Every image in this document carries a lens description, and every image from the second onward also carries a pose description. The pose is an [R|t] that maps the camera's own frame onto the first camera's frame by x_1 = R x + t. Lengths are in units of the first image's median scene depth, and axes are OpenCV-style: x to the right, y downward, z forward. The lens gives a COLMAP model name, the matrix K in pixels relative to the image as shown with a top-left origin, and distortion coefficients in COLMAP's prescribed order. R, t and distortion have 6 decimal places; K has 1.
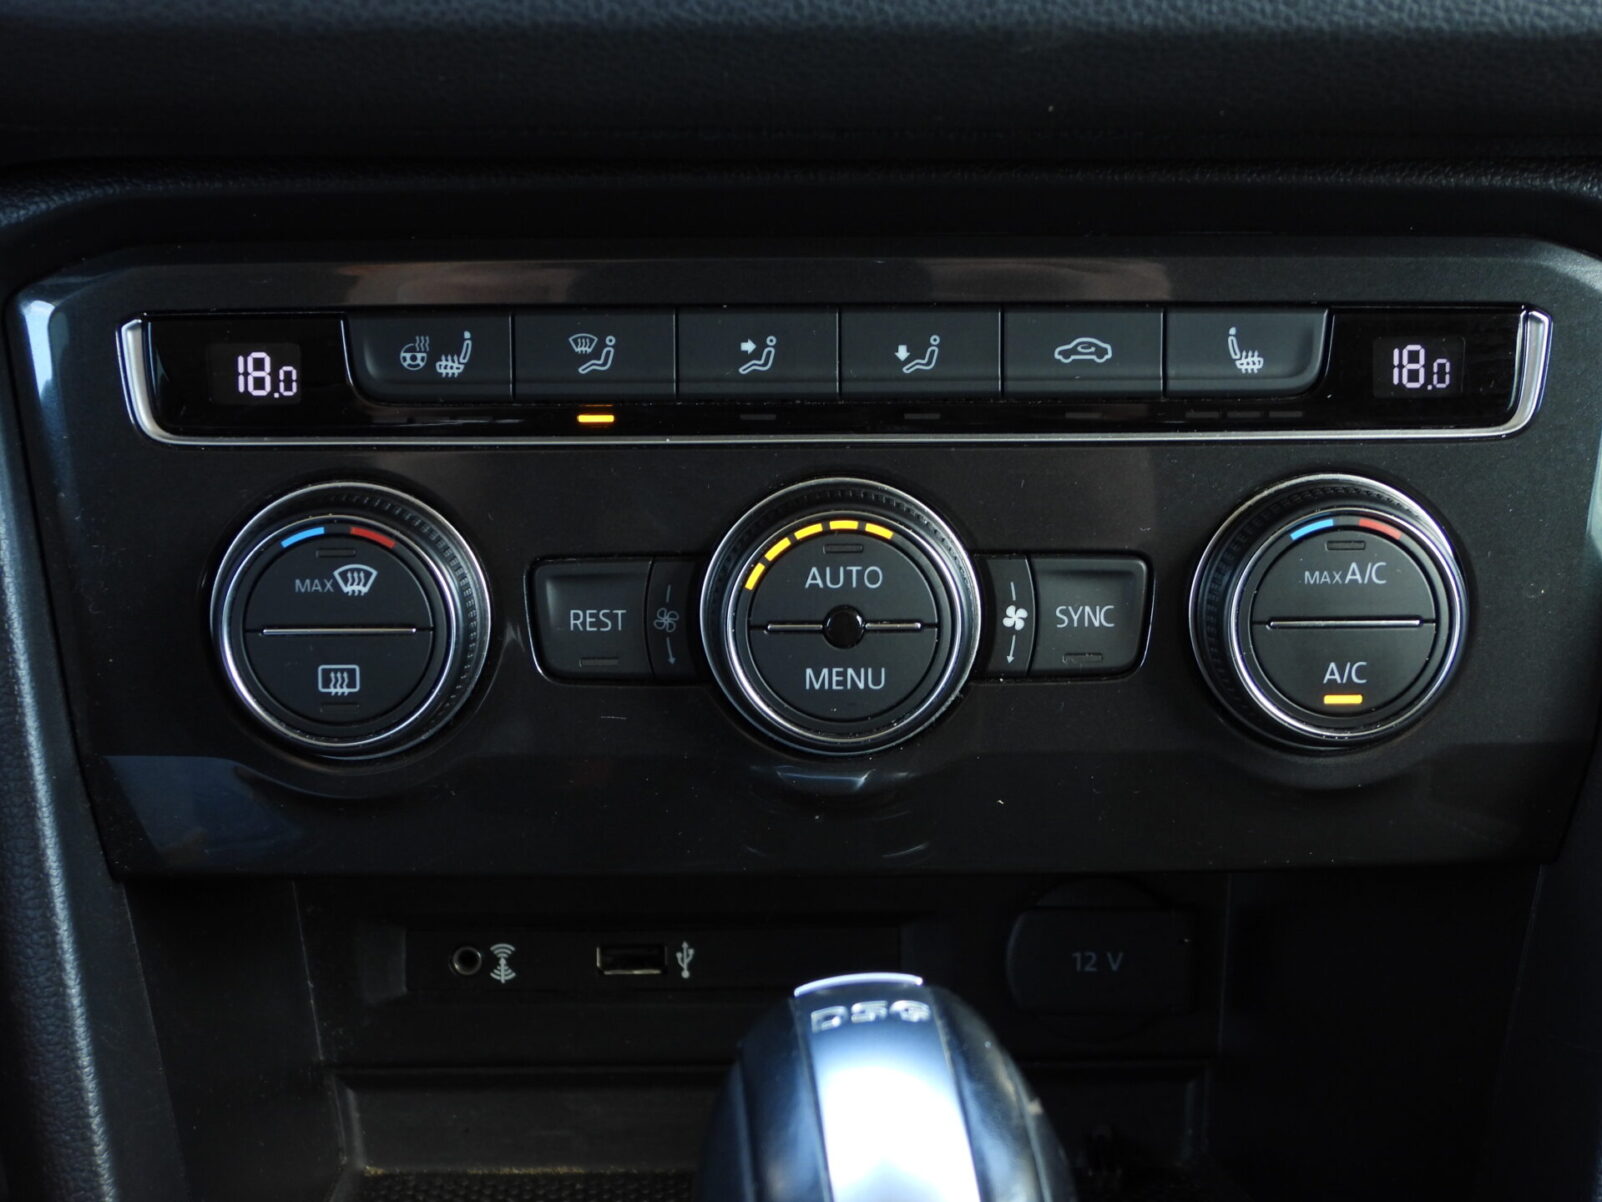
lens RADIAL K [[2786.6, 0, 798.7], [0, 2786.6, 602.5], [0, 0, 1]] dist [-0.139797, 0.000000]
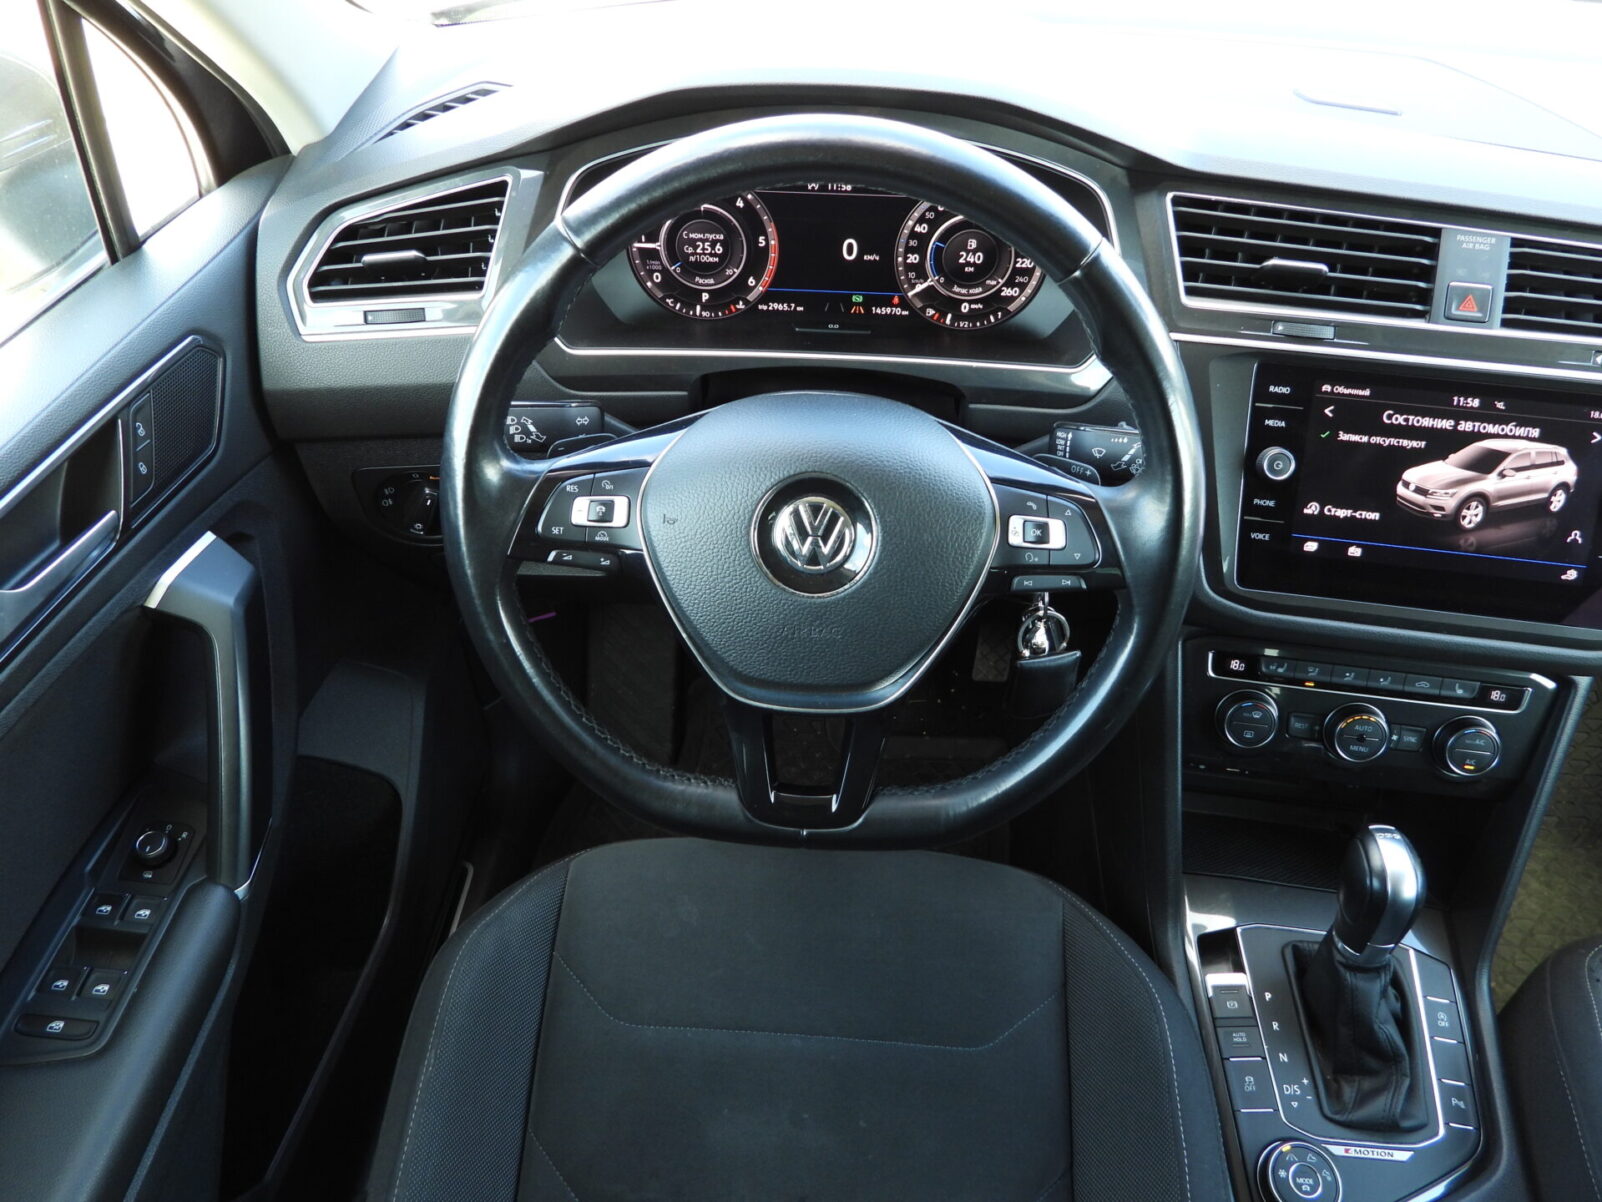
lens RADIAL K [[1129.6, 0, 809.0], [0, 1129.6, 615.8], [0, 0, 1]] dist [-0.019165, 0.006964]
pose [[0.983465, 0.126941, -0.129164, -0.812112], [-0.108316, 0.983889, 0.142230, -0.433199], [0.145138, -0.125888, 0.981370, -1.157941]]
